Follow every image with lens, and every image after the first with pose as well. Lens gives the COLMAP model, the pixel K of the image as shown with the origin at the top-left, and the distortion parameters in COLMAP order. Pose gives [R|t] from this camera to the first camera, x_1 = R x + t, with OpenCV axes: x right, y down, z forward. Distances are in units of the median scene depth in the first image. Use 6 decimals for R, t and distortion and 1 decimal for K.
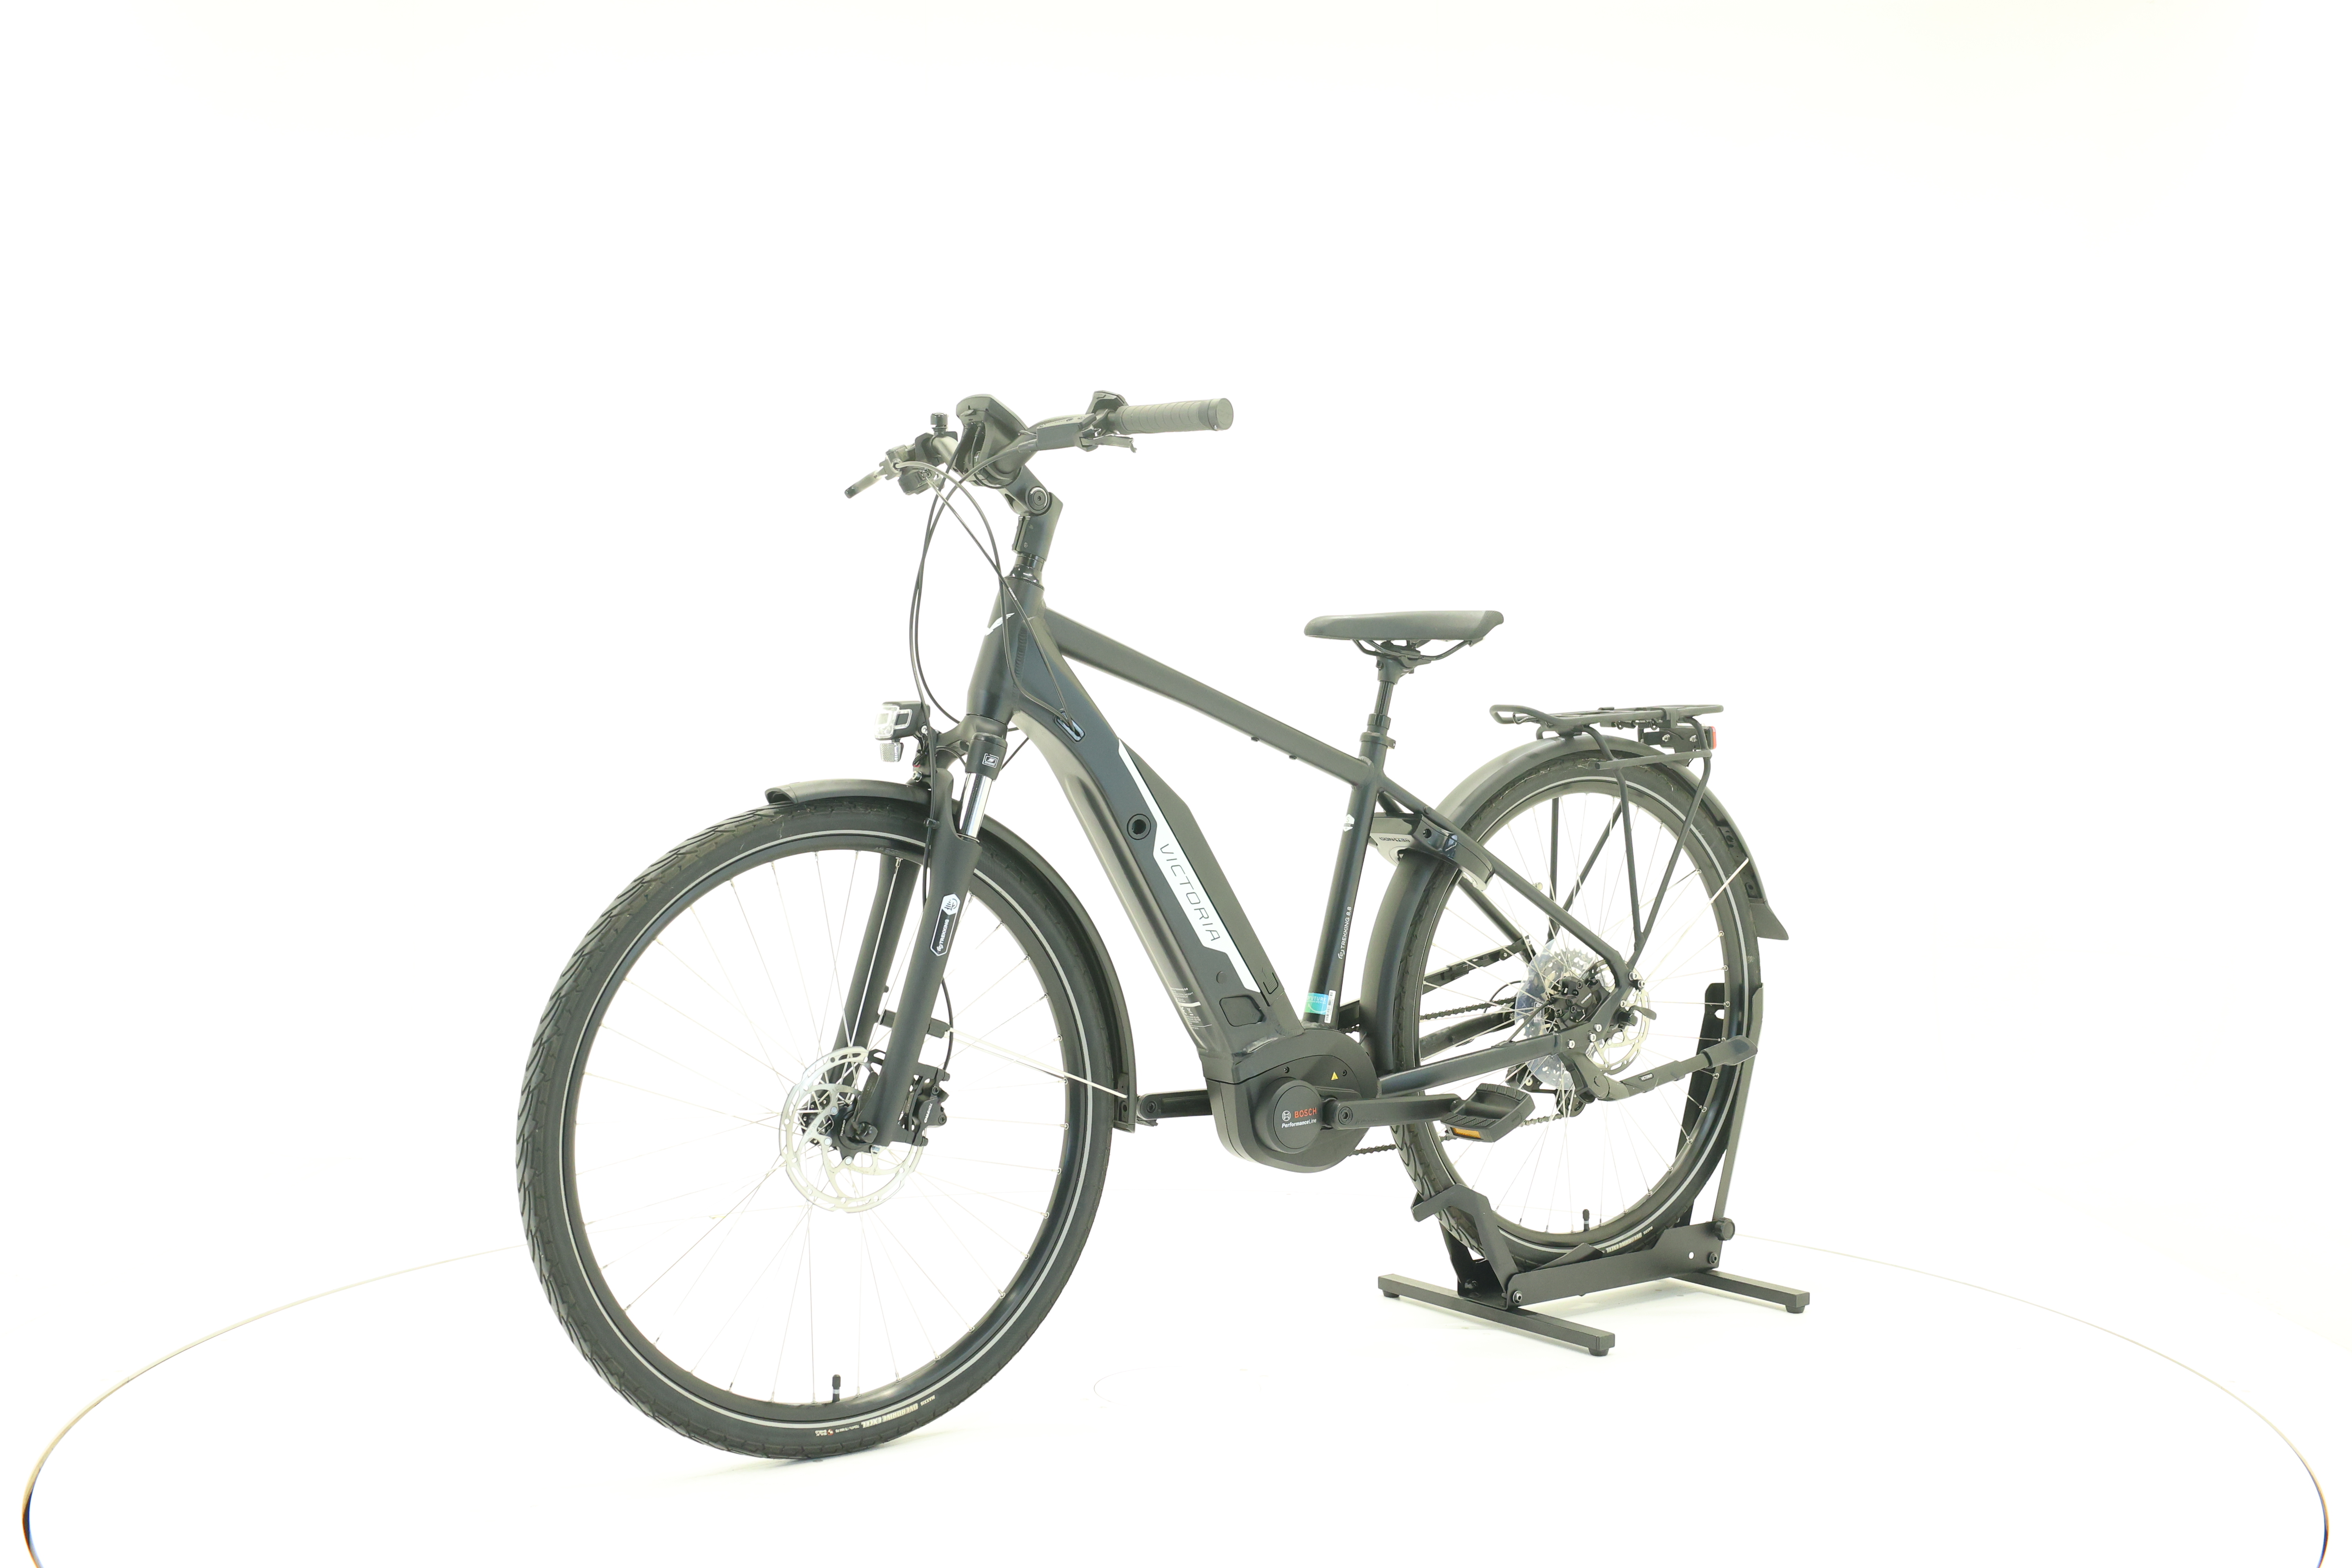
lens RADIAL K [[2480.6, 0, 1176.0], [0, 2480.6, 784.0], [0, 0, 1]] dist [-0.004496, 0.008221]
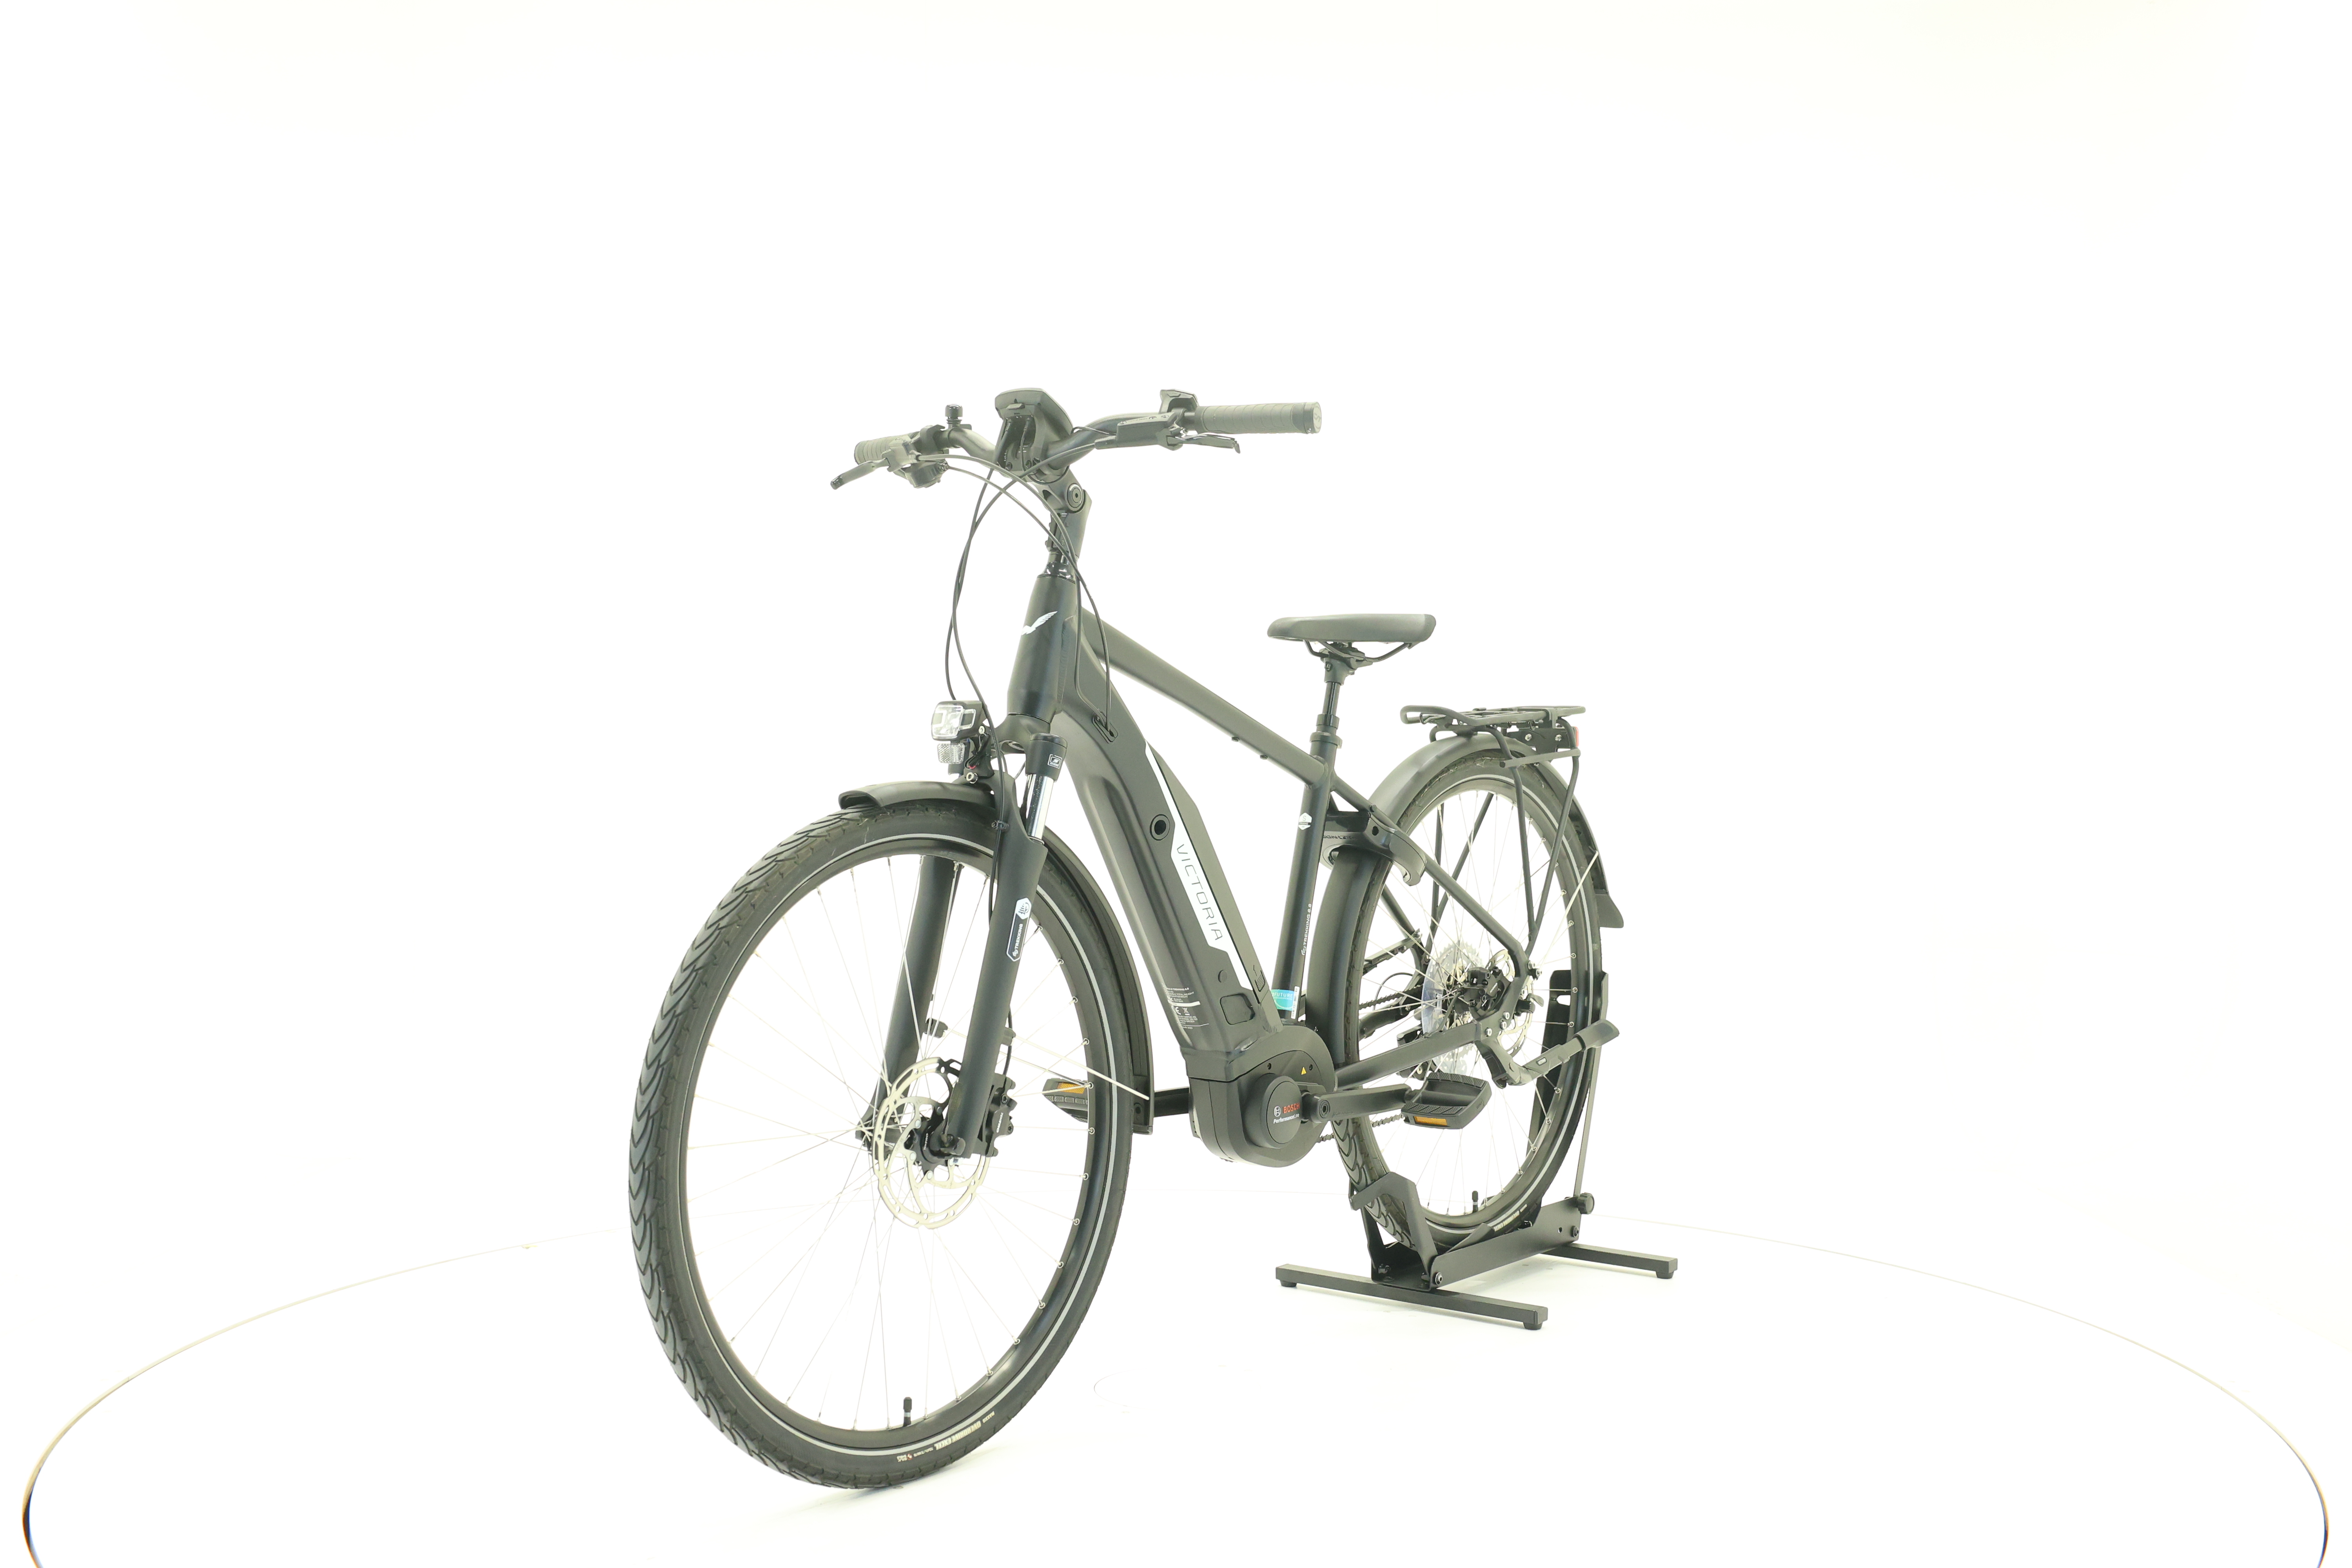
lens RADIAL K [[2480.6, 0, 1176.0], [0, 2480.6, 784.0], [0, 0, 1]] dist [-0.004496, 0.008221]
pose [[0.963179, -0.005812, 0.268798, -0.264163], [0.005614, 0.999983, 0.001506, -0.001529], [-0.268802, 0.000059, 0.963195, 0.036484]]
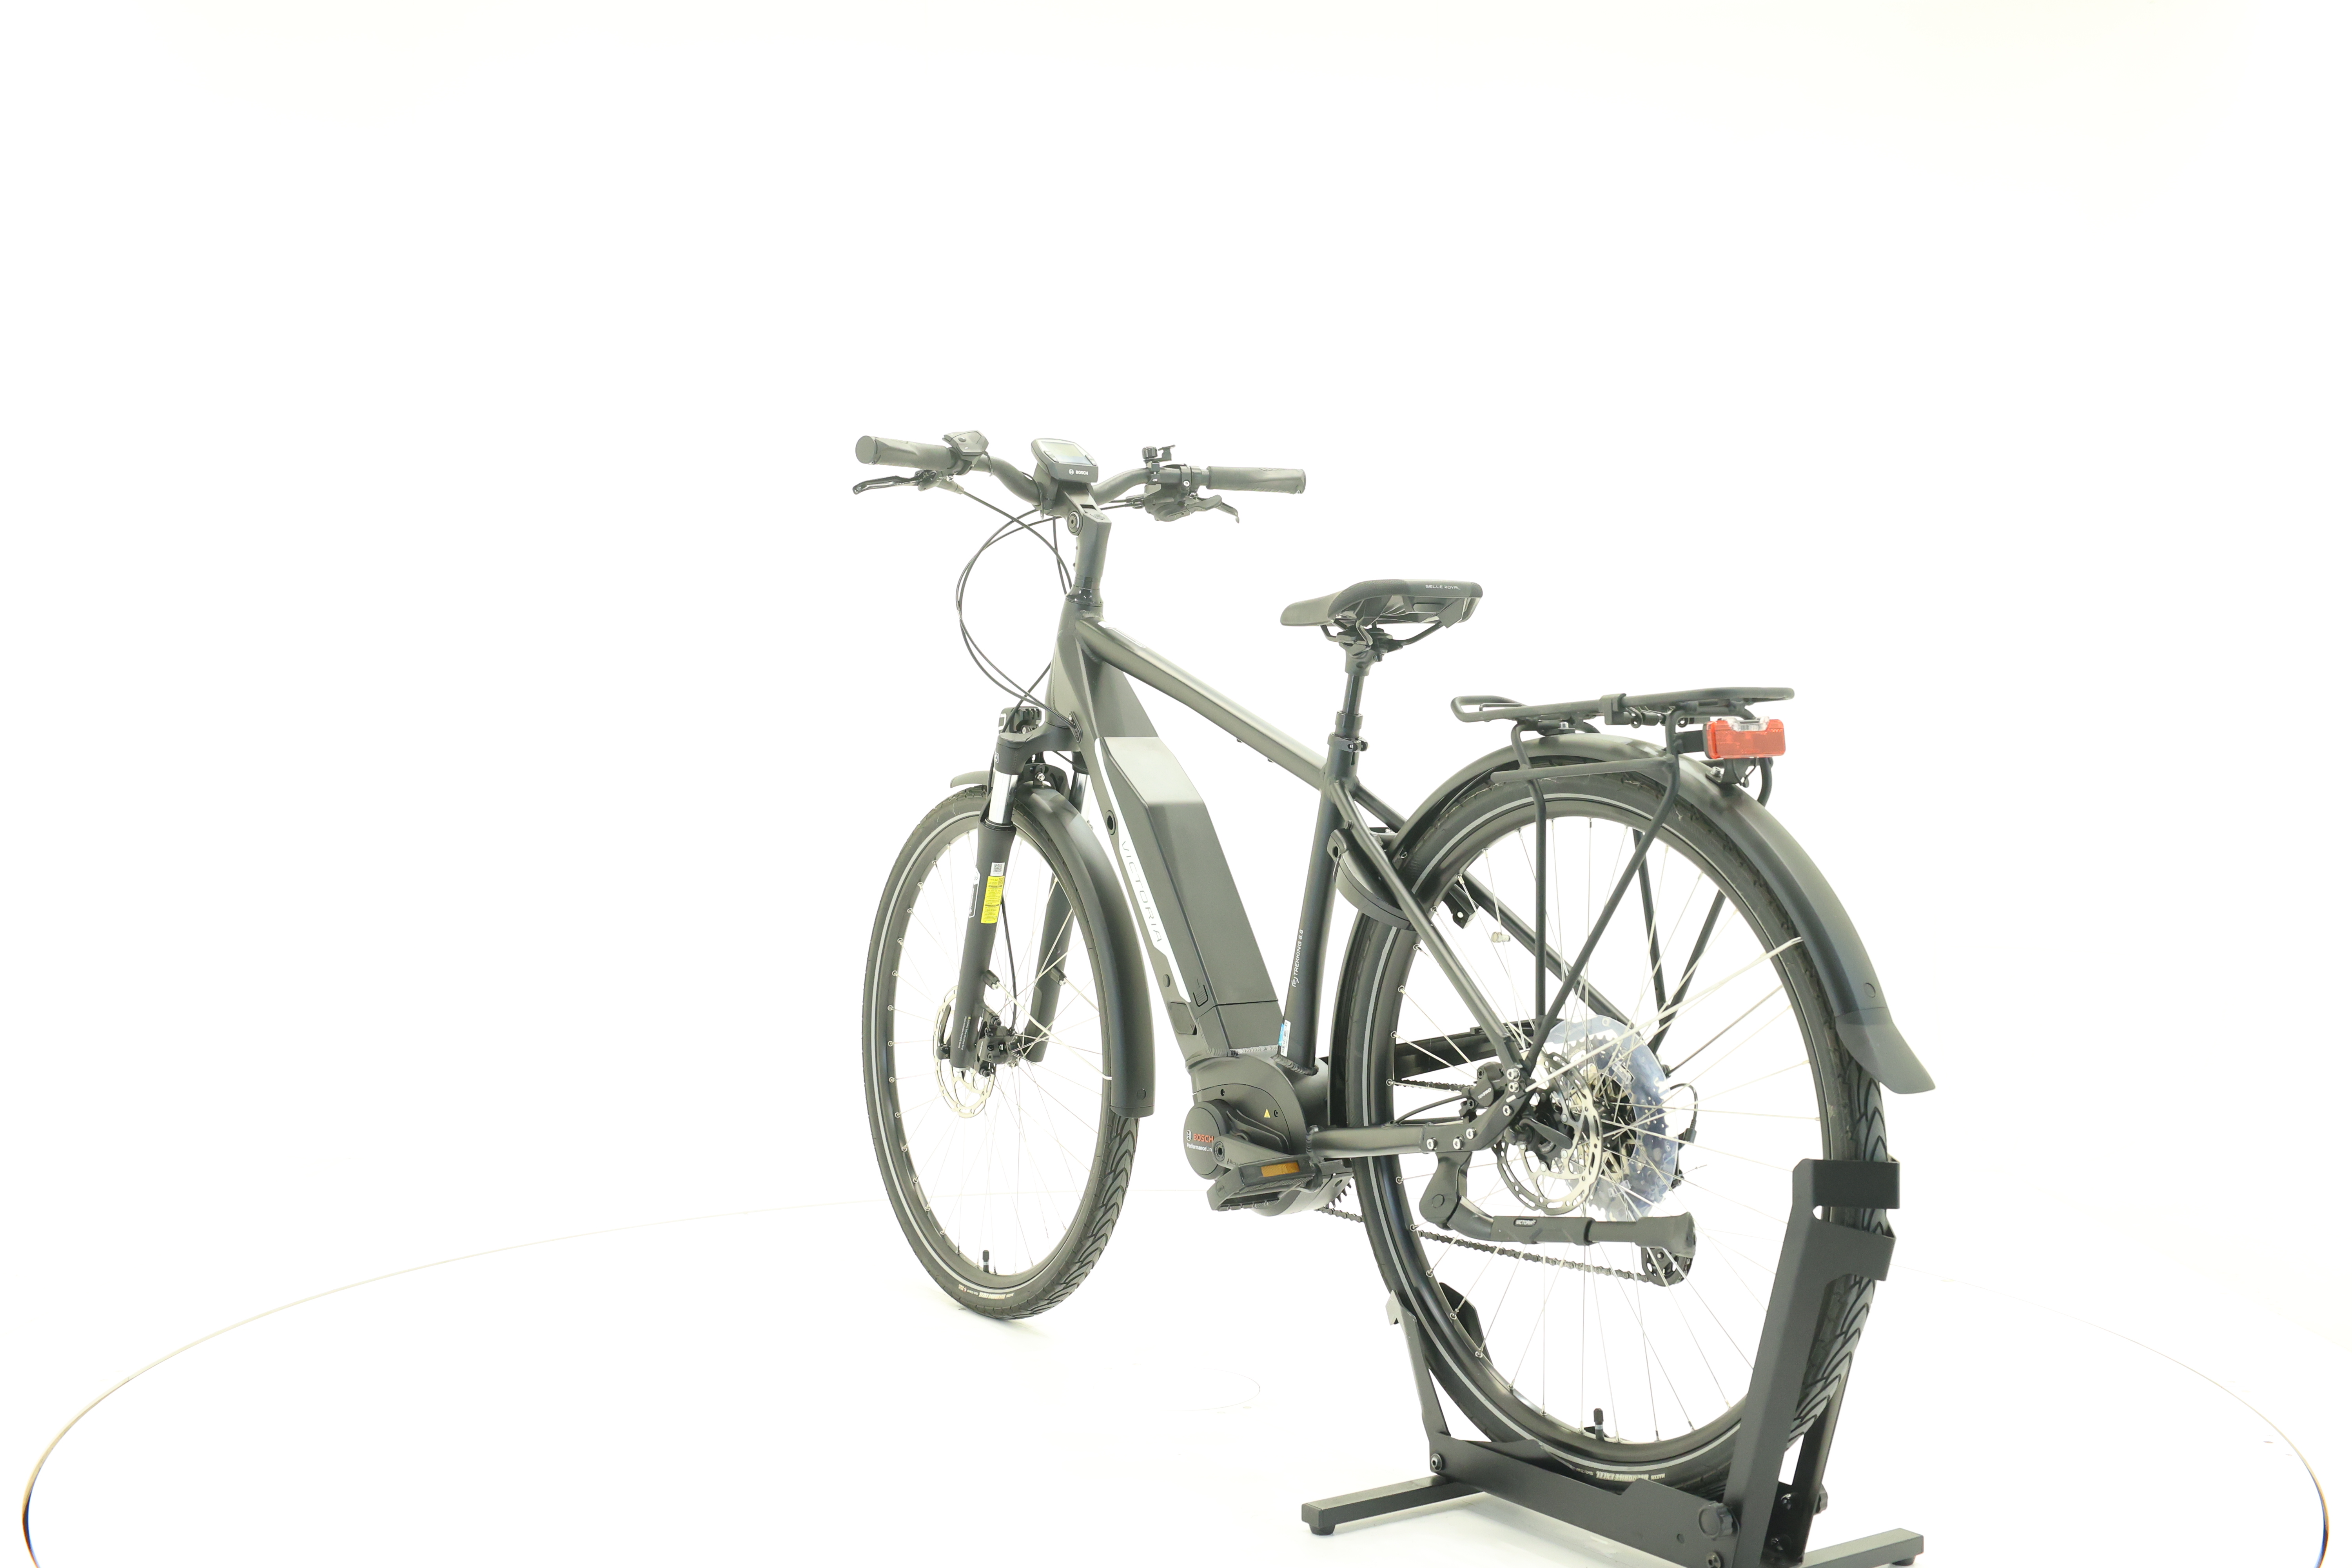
lens RADIAL K [[2480.6, 0, 1176.0], [0, 2480.6, 784.0], [0, 0, 1]] dist [-0.004496, 0.008221]
pose [[-0.034494, 0.012847, -0.999322, 0.984760], [-0.028379, 0.999502, 0.013828, -0.013919], [0.999002, 0.028837, -0.034112, 1.015359]]
